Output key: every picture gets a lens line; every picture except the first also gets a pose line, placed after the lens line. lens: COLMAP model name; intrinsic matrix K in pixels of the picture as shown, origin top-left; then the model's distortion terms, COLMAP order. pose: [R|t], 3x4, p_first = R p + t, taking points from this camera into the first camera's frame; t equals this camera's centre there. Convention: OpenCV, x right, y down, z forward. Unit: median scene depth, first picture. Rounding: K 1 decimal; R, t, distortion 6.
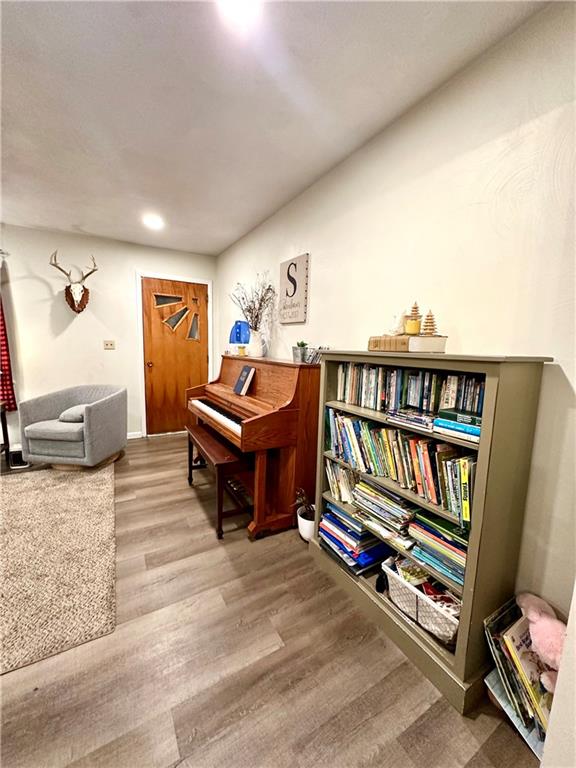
lens RADIAL K [[306.2, 0, 288.0], [0, 306.2, 384.0], [0, 0, 1]] dist [-0.001301, -0.000048]
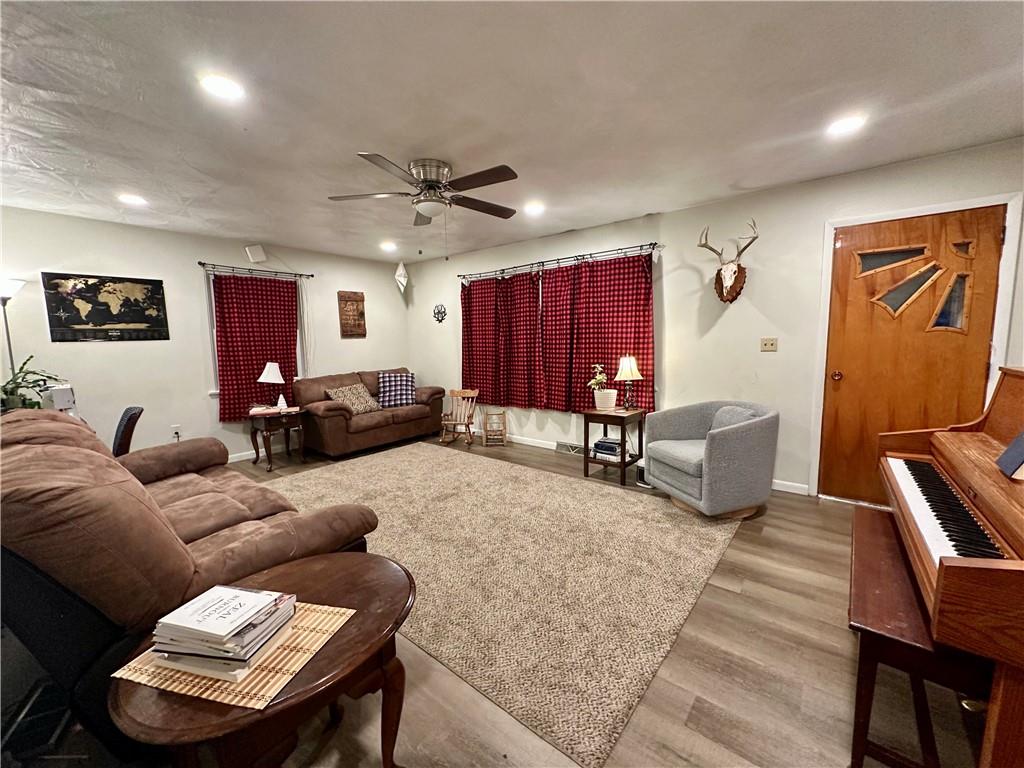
lens RADIAL K [[408.2, 0, 512.0], [0, 408.2, 384.0], [0, 0, 1]] dist [-0.001301, -0.000048]
pose [[0.358444, 0.070540, -0.930882, 0.061250], [-0.088896, 0.995189, 0.041183, -0.033342], [0.929309, 0.067989, 0.362990, 0.178928]]
